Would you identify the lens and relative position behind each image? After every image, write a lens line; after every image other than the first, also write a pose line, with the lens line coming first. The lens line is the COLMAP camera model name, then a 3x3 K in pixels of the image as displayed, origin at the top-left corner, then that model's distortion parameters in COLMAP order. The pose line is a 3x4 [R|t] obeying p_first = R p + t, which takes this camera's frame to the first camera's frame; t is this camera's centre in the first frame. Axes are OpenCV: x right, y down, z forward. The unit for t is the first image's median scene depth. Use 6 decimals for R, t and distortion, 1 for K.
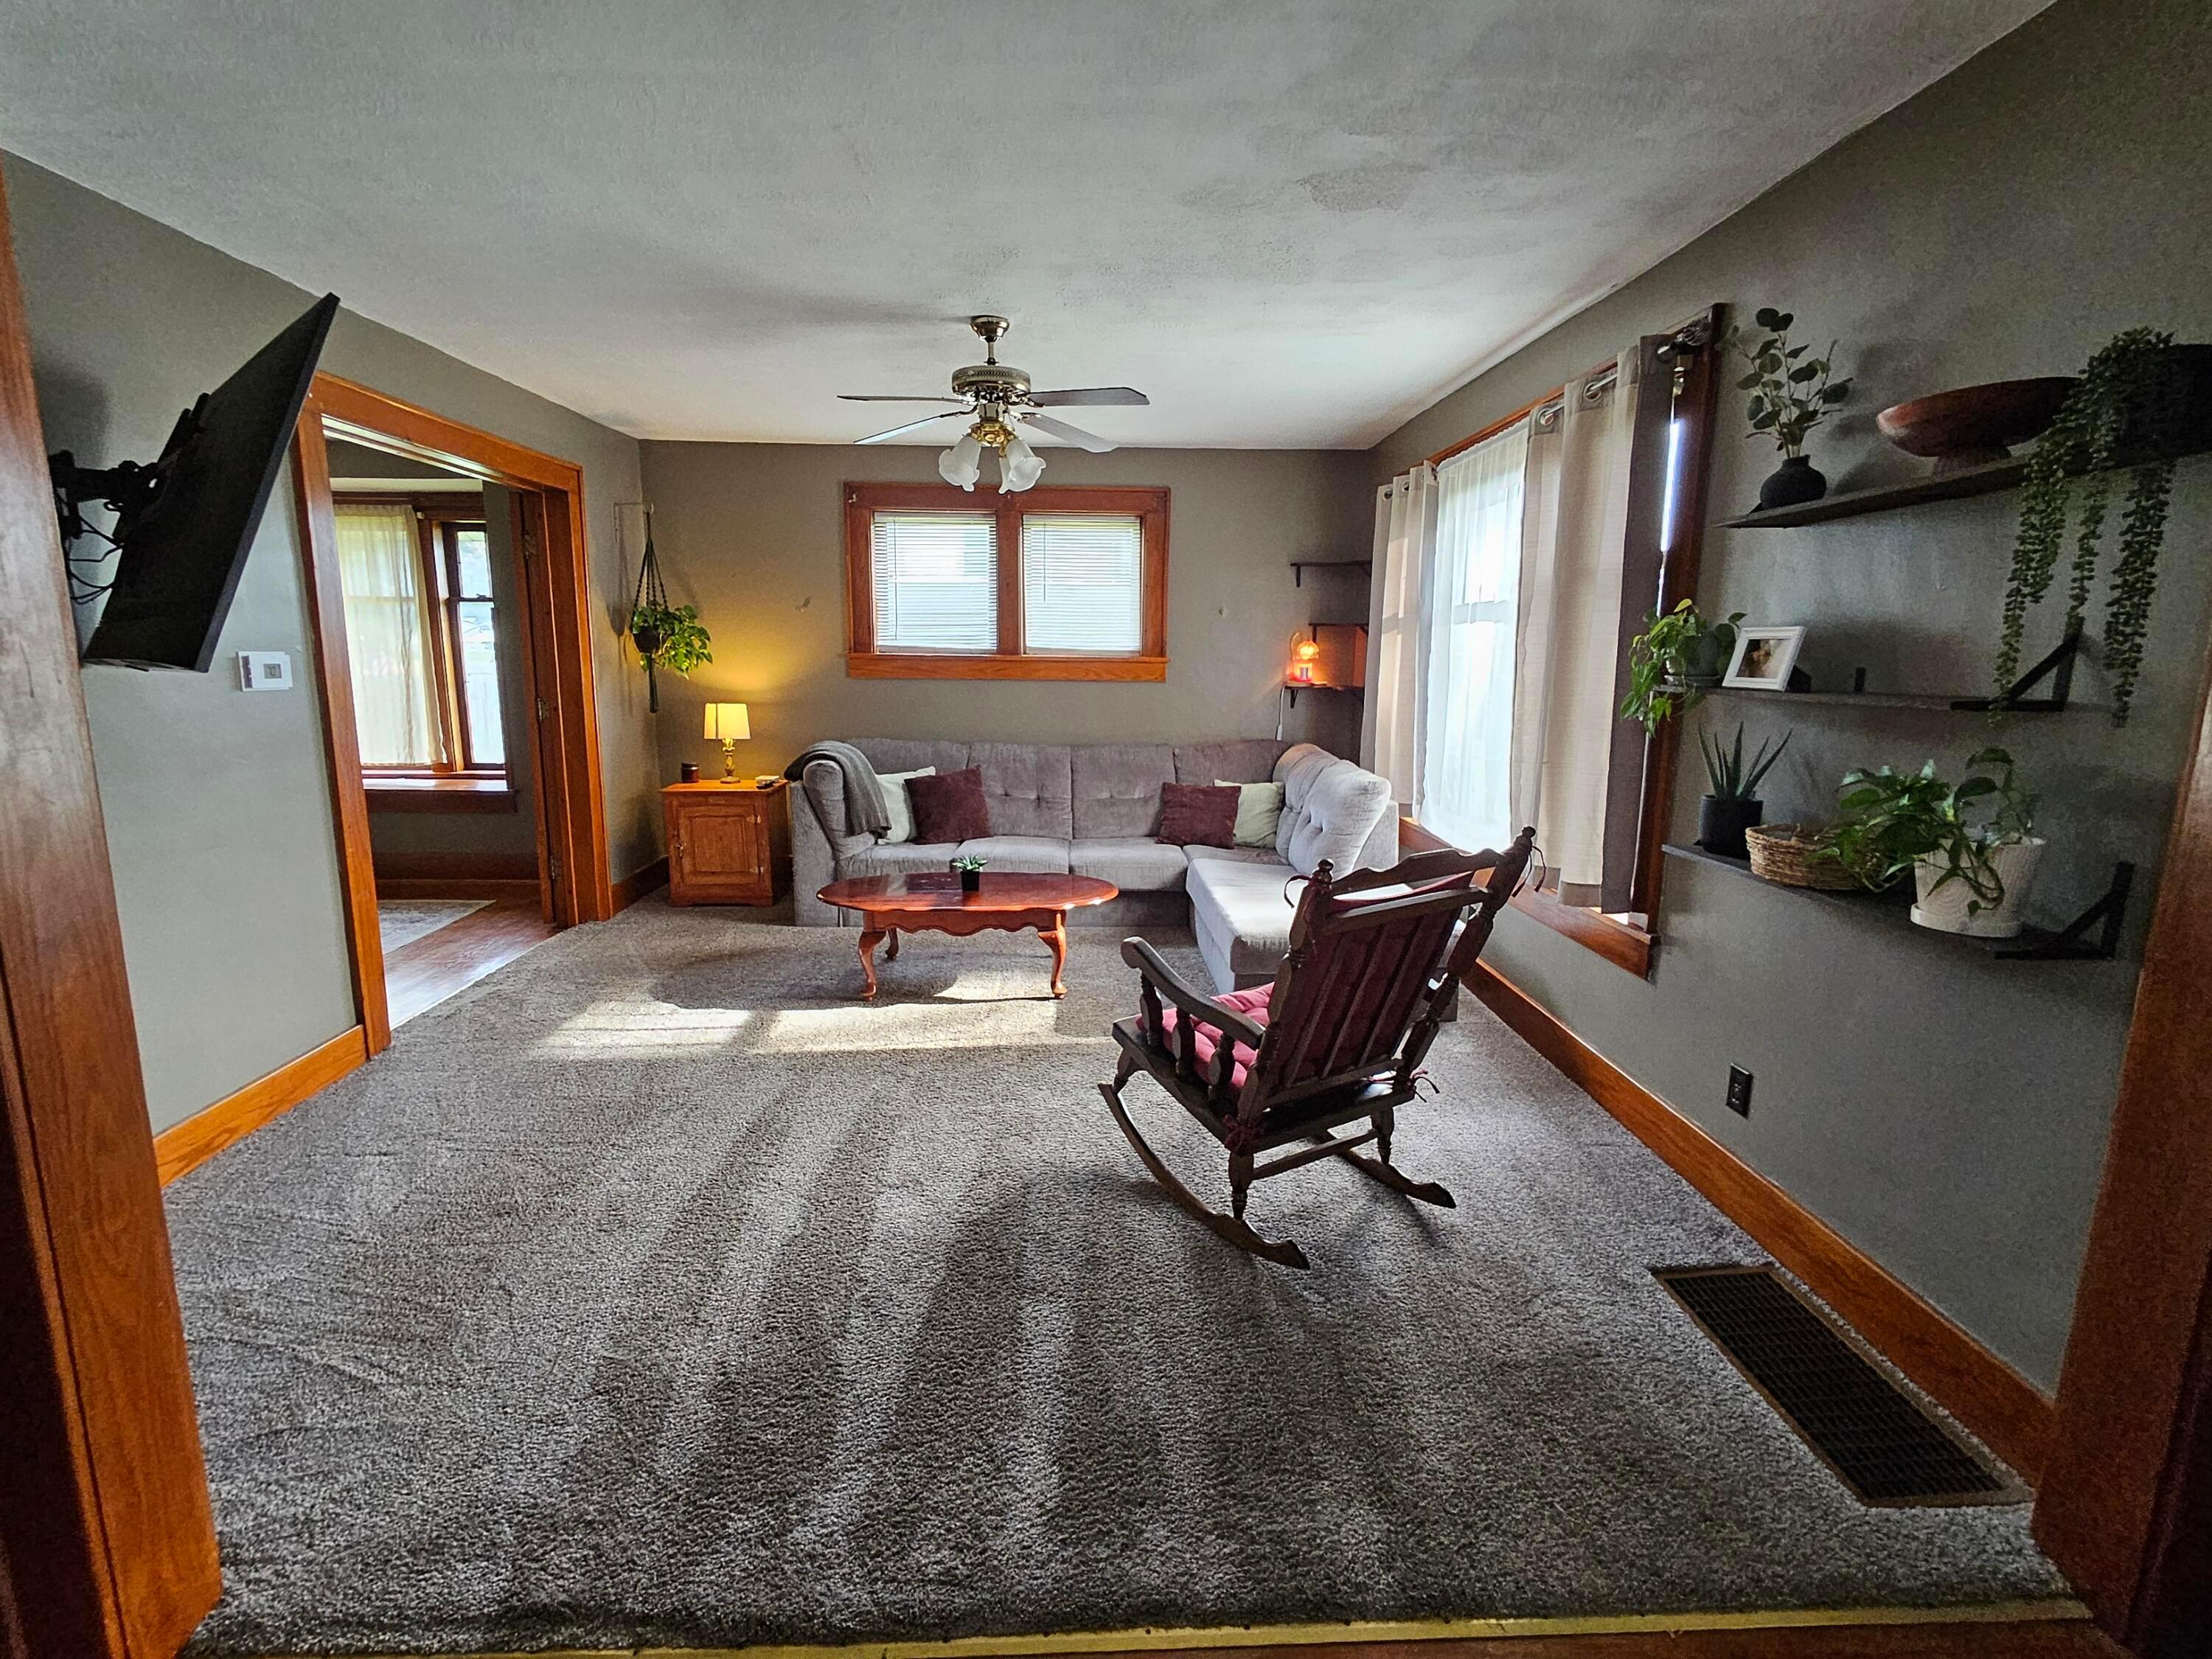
lens RADIAL K [[1002.5, 0, 1096.9], [0, 1002.5, 821.9], [0, 0, 1]] dist [-0.008568, 0.002945]
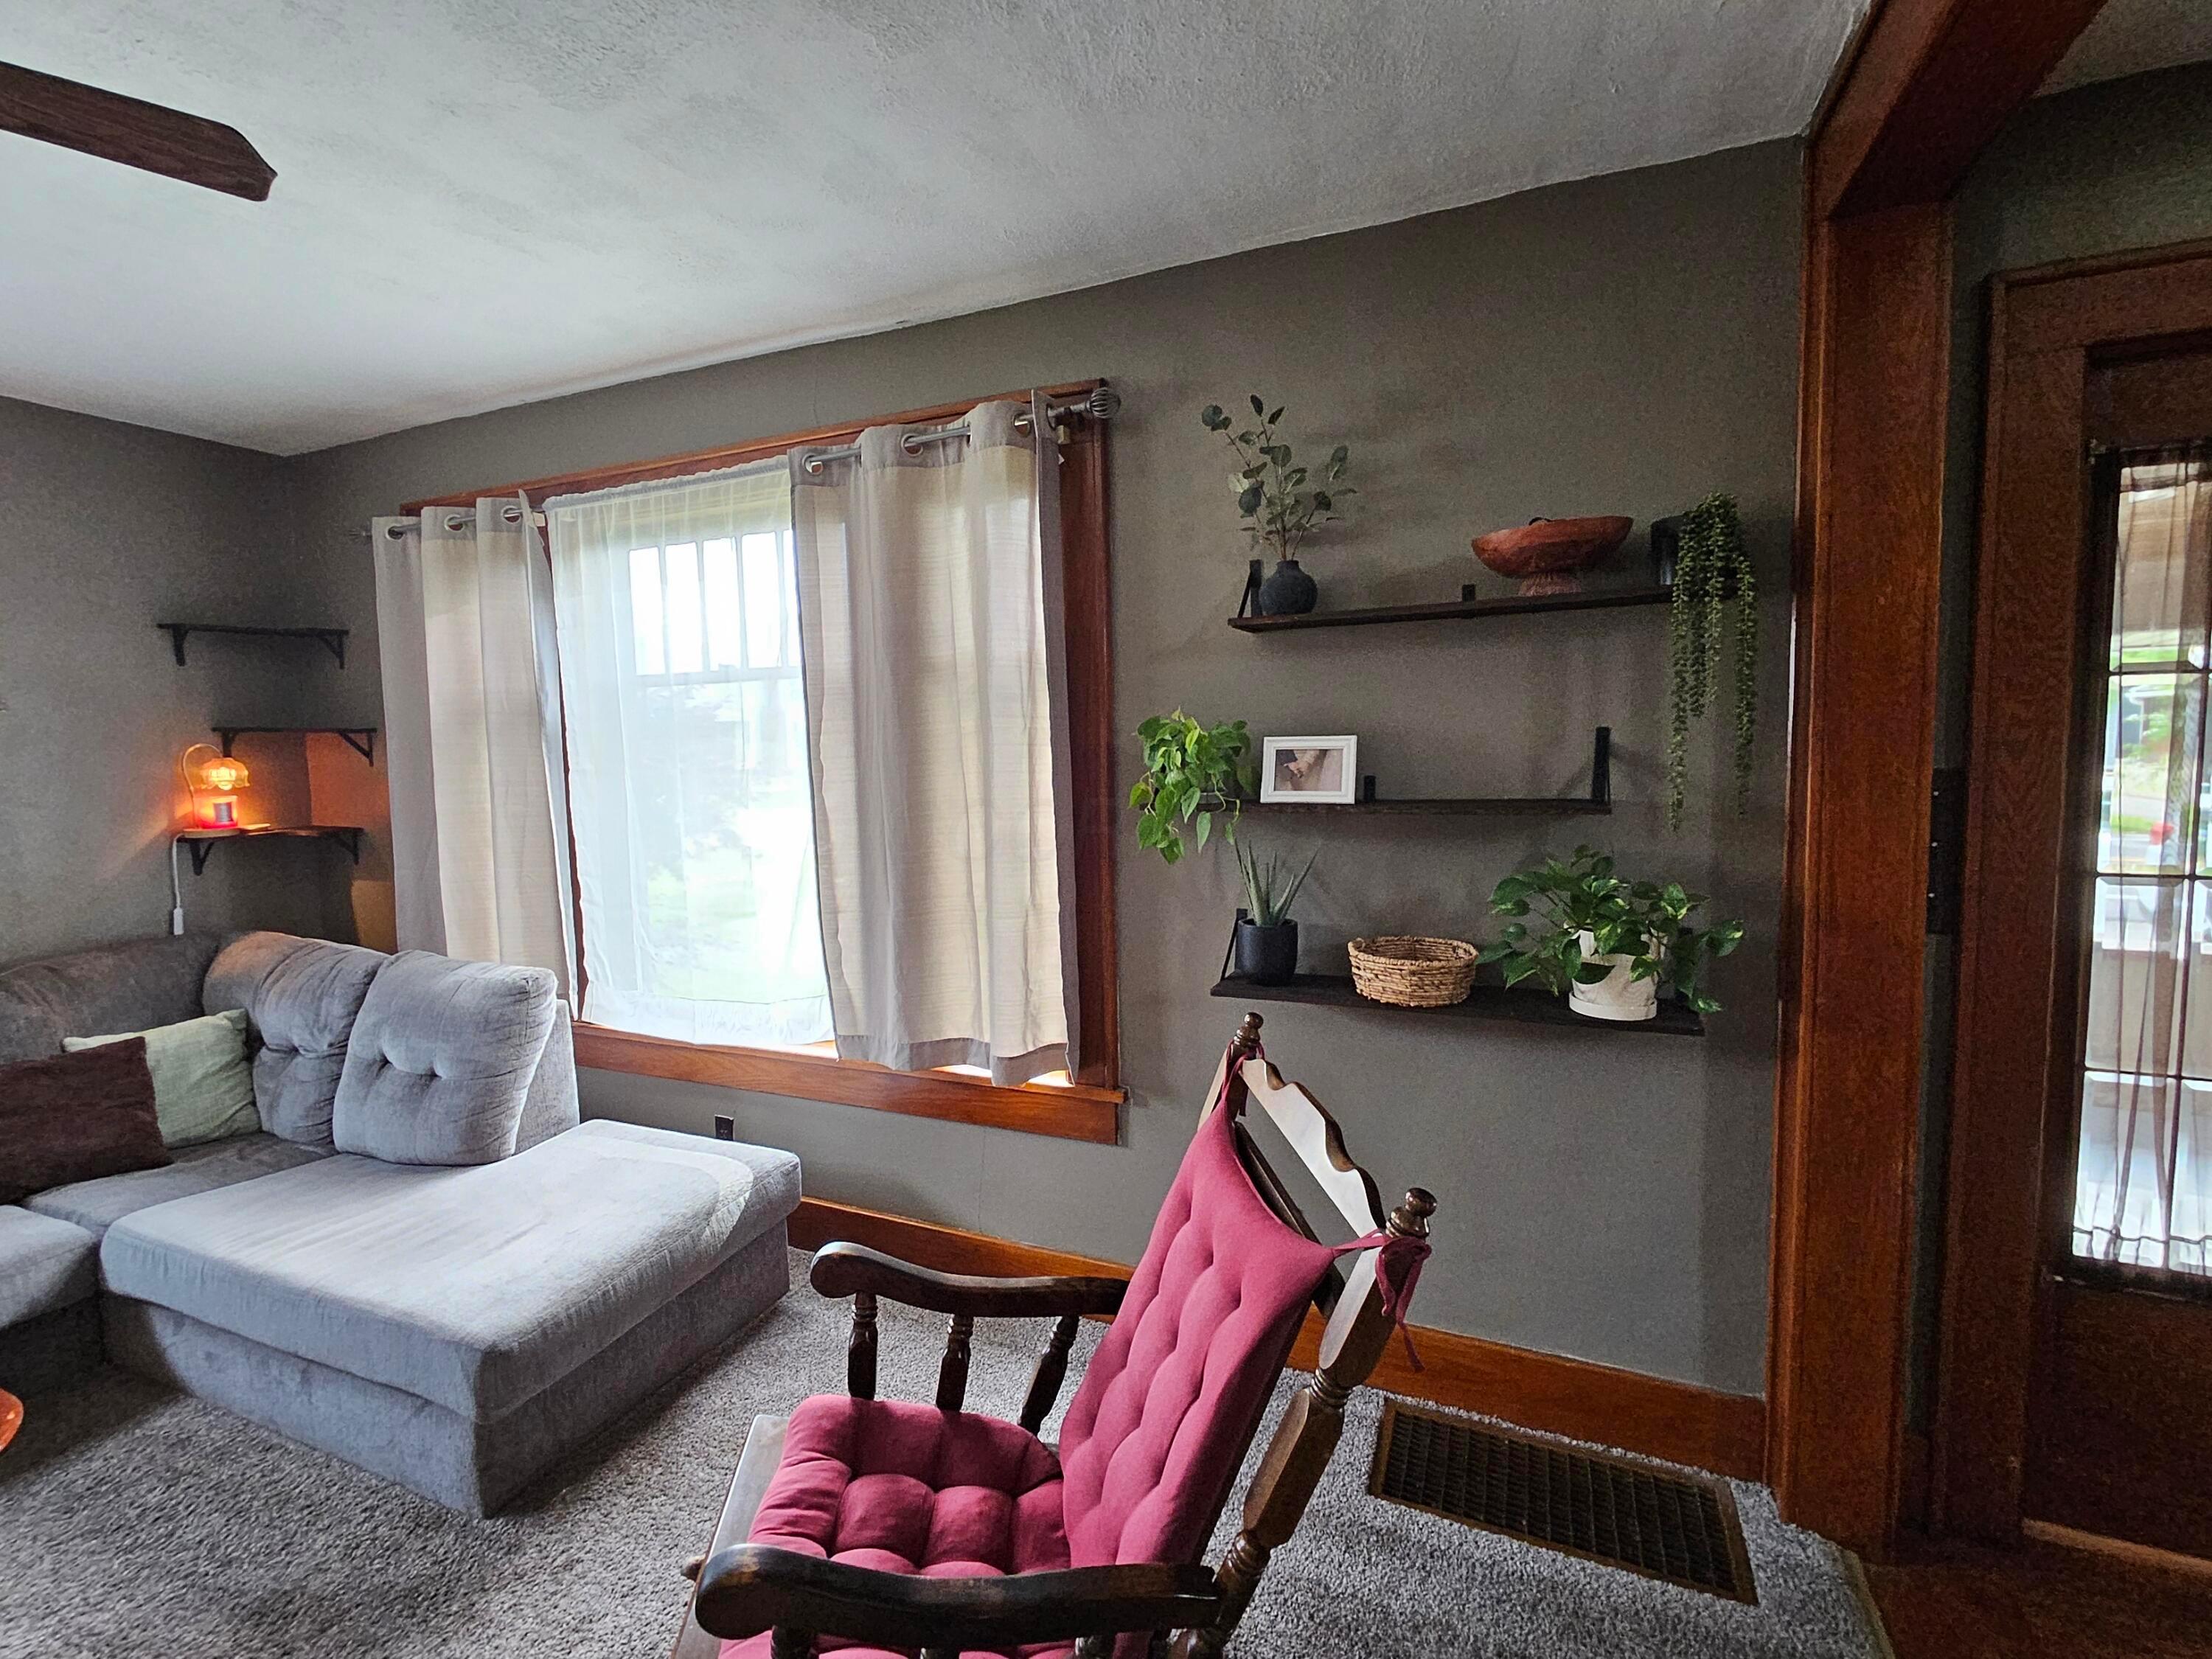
lens RADIAL K [[1002.5, 0, 1109.4], [0, 1002.5, 821.7], [0, 0, 1]] dist [-0.008568, 0.002945]
pose [[0.423792, -0.088624, 0.901413, -0.124331], [0.175287, 0.984412, 0.014374, -0.079844], [-0.888637, 0.151914, 0.432721, 0.379658]]
